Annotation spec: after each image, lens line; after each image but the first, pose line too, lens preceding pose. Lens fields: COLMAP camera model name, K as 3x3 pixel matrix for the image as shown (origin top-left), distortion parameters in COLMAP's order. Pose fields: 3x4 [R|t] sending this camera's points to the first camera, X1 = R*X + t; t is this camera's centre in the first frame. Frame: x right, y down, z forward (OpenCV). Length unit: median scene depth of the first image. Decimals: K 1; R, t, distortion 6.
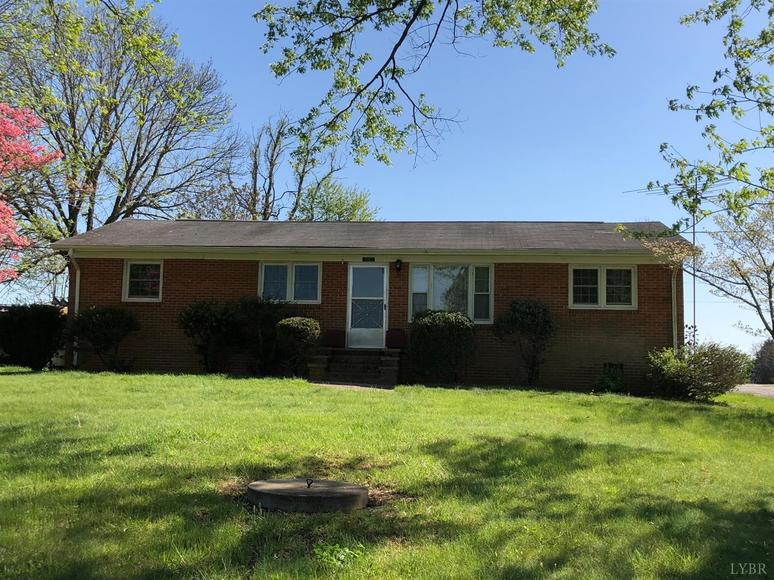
lens RADIAL K [[867.9, 0, 387.0], [0, 867.9, 290.0], [0, 0, 1]] dist [-0.001185, -0.026758]
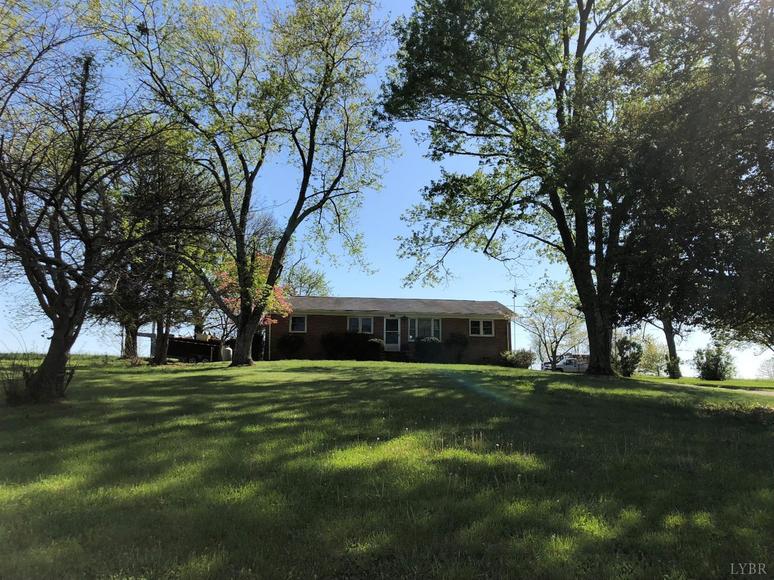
lens RADIAL K [[628.9, 0, 387.0], [0, 628.9, 290.0], [0, 0, 1]] dist [-0.006259, -0.013667]
pose [[0.974476, 0.020616, 0.223543, -0.453136], [-0.008050, 0.998343, -0.056979, -0.007334], [-0.224347, 0.053725, 0.973027, -0.779852]]
